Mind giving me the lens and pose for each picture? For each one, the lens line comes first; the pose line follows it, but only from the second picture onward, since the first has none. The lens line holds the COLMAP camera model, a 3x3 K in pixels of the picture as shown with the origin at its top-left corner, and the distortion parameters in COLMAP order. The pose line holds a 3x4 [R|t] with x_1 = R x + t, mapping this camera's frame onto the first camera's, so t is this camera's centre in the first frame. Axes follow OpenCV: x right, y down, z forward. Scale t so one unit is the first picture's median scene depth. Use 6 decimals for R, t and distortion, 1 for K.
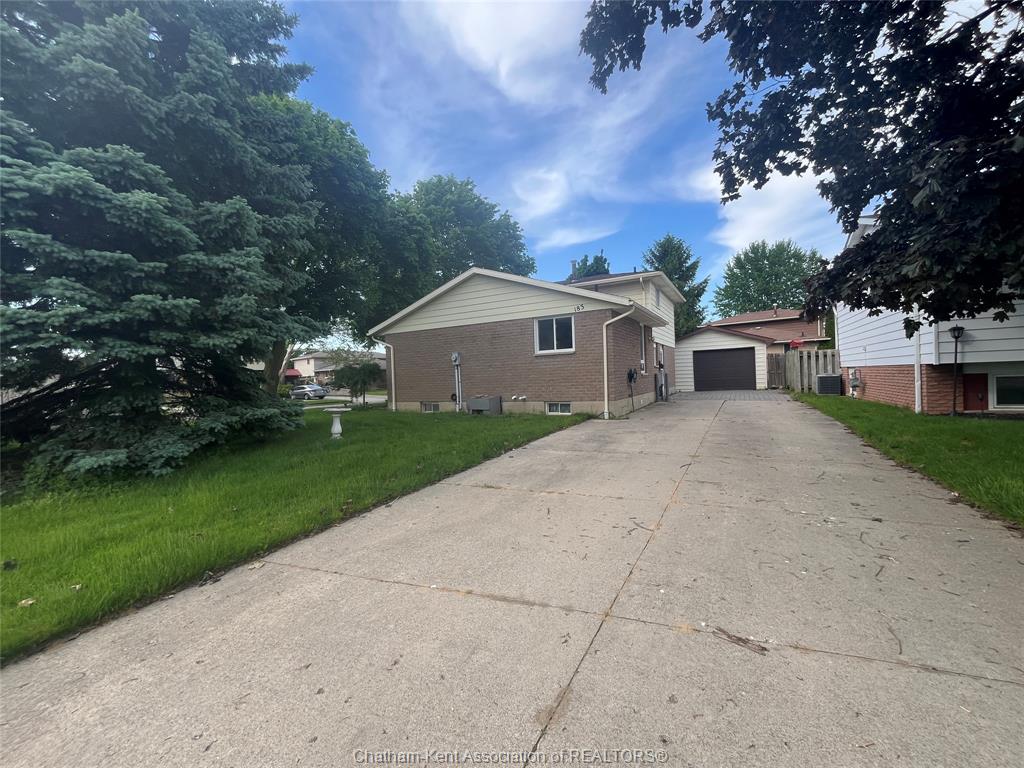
lens RADIAL K [[416.0, 0, 515.0], [0, 416.0, 384.7], [0, 0, 1]] dist [-0.000637, 0.000024]
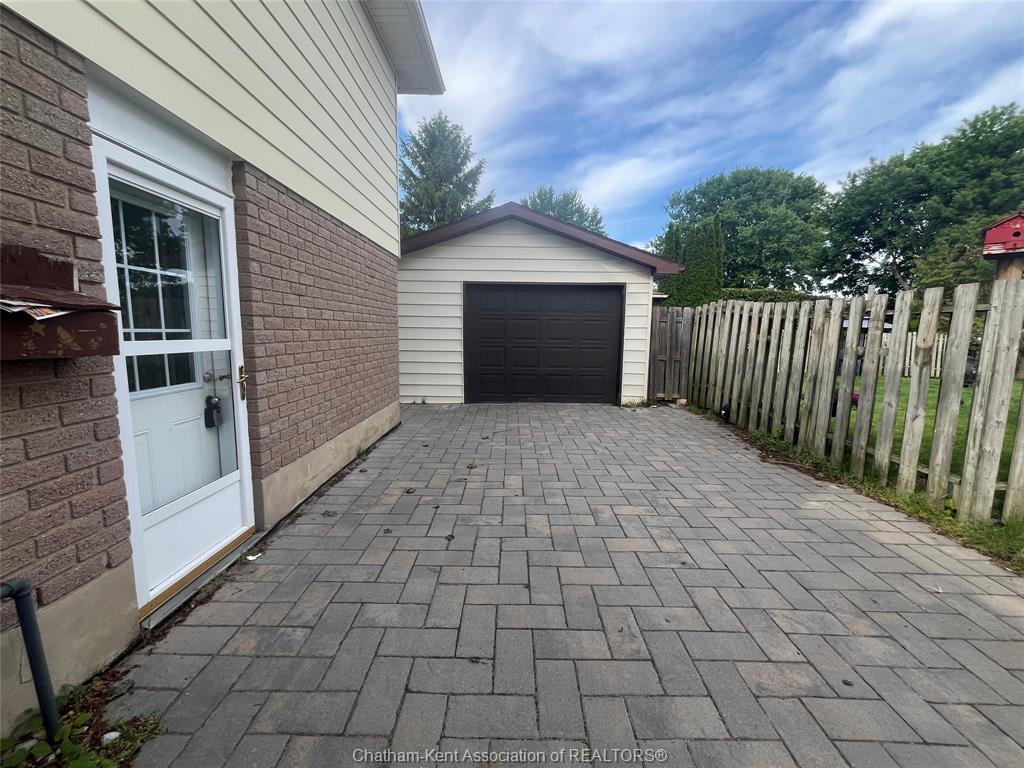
lens RADIAL K [[416.0, 0, 513.2], [0, 416.0, 389.2], [0, 0, 1]] dist [-0.000637, 0.000024]
pose [[0.876530, -0.015591, 0.481095, 0.310455], [-0.036761, 0.994388, 0.099202, -0.032644], [-0.479942, -0.104639, 0.871038, 0.701500]]
